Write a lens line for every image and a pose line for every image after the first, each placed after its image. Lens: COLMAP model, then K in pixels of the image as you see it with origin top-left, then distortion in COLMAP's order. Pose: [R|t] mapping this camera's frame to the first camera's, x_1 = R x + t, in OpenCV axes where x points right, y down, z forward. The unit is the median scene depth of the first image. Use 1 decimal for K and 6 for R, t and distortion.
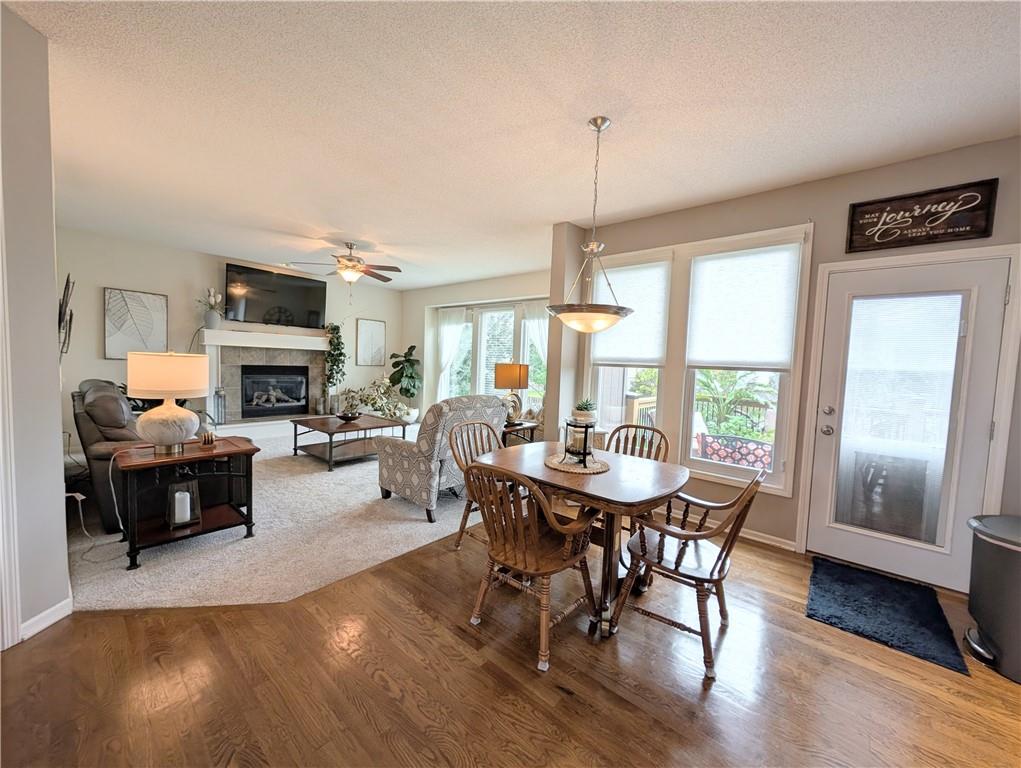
lens RADIAL K [[387.8, 0, 514.8], [0, 387.8, 383.4], [0, 0, 1]] dist [0.001411, 0.000244]
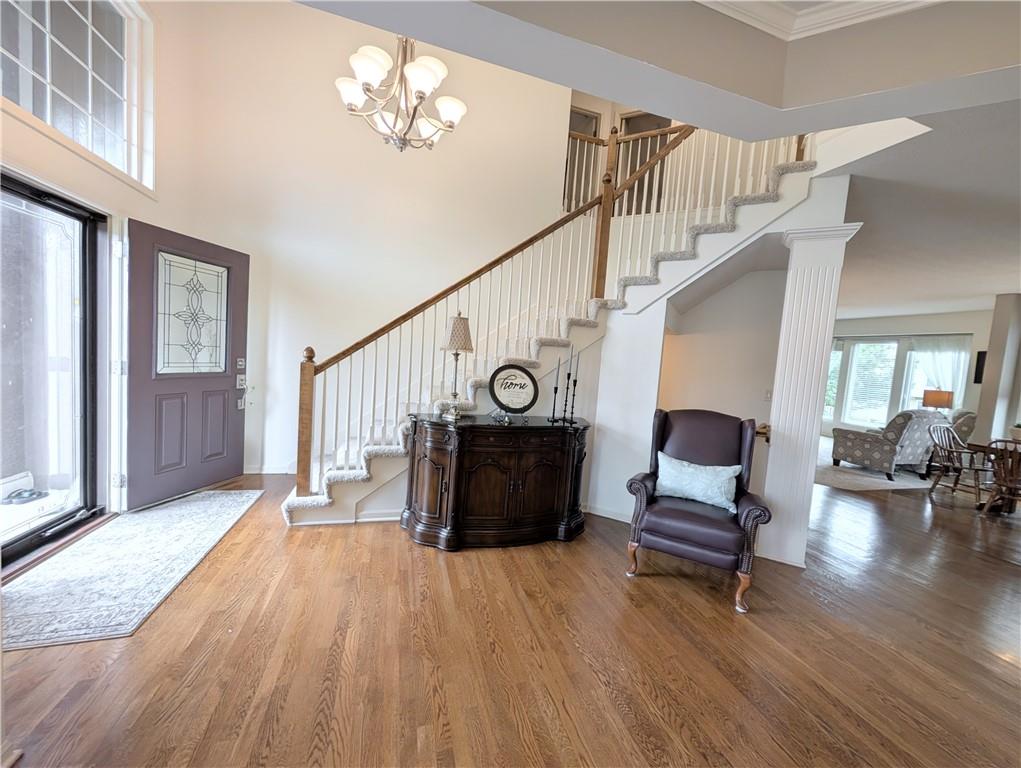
lens RADIAL K [[387.8, 0, 514.0], [0, 387.8, 379.9], [0, 0, 1]] dist [0.001411, 0.000244]
pose [[0.836519, 0.055839, -0.545085, -0.320697], [-0.072196, 0.997353, -0.008627, 0.021730], [0.543161, 0.046570, 0.838336, -0.625303]]
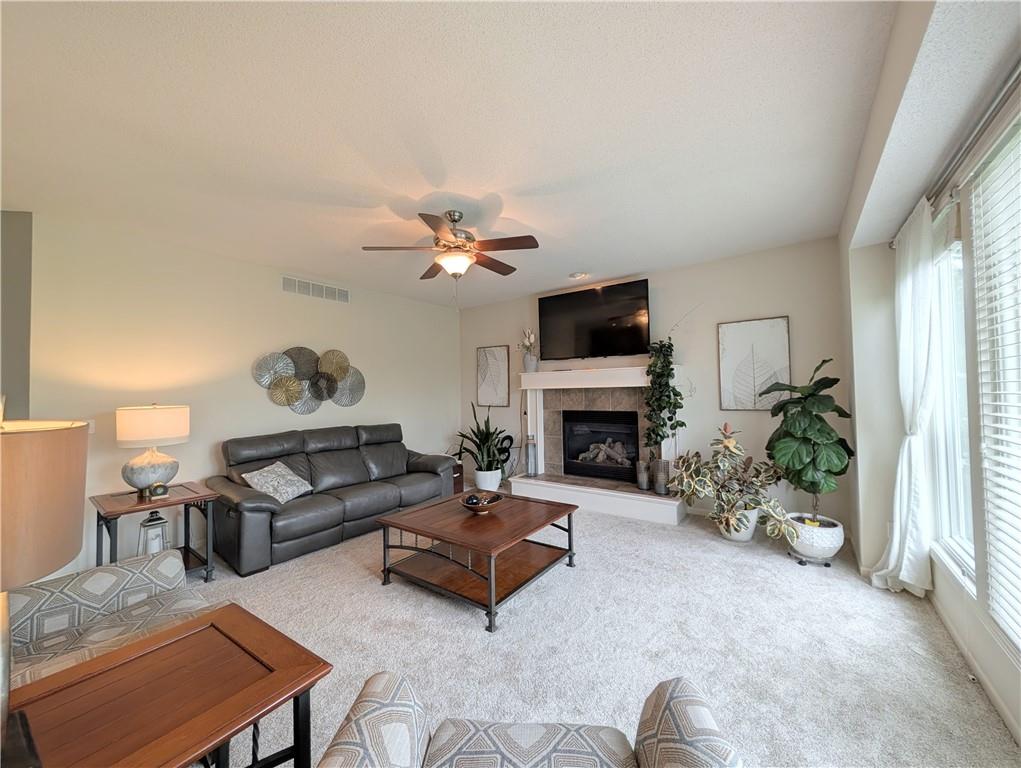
lens RADIAL K [[387.8, 0, 518.9], [0, 387.8, 382.1], [0, 0, 1]] dist [0.001411, 0.000244]
pose [[0.064812, -0.071797, -0.995311, 0.119527], [-0.037806, 0.996516, -0.074345, -0.037280], [0.997181, 0.042448, 0.061872, 0.747195]]
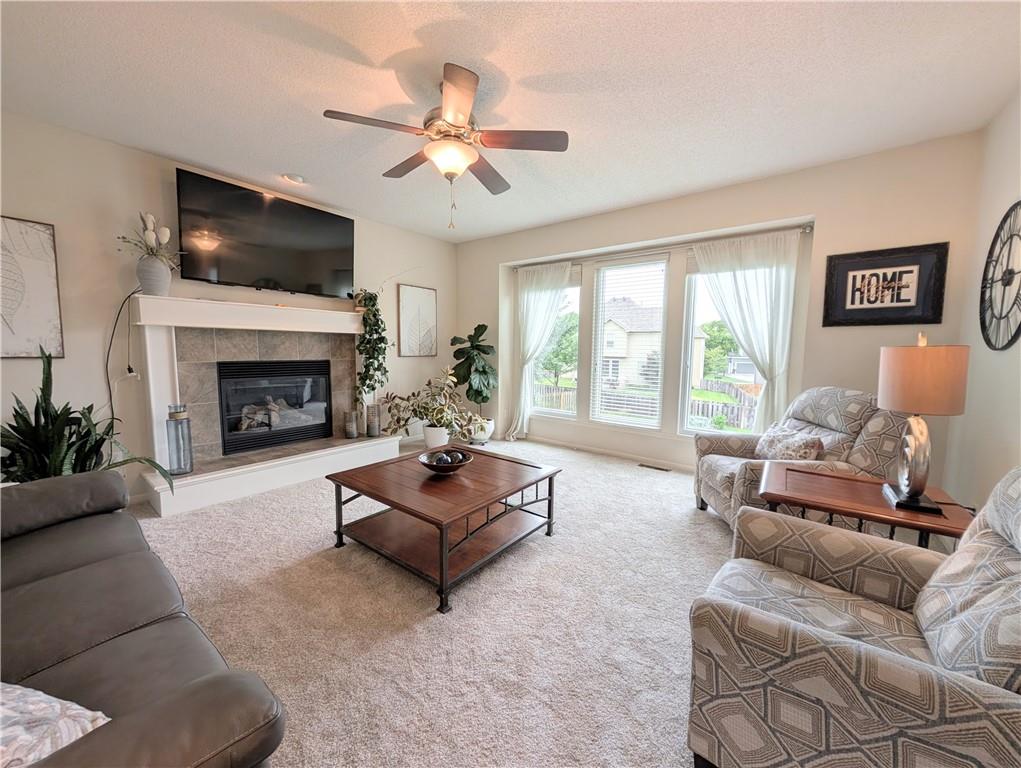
lens RADIAL K [[387.8, 0, 514.4], [0, 387.8, 383.0], [0, 0, 1]] dist [0.001411, 0.000244]
pose [[0.998942, -0.028660, 0.035970, -0.261360], [0.027294, 0.998909, 0.037903, -0.023451], [-0.037017, -0.036881, 0.998634, 0.373150]]
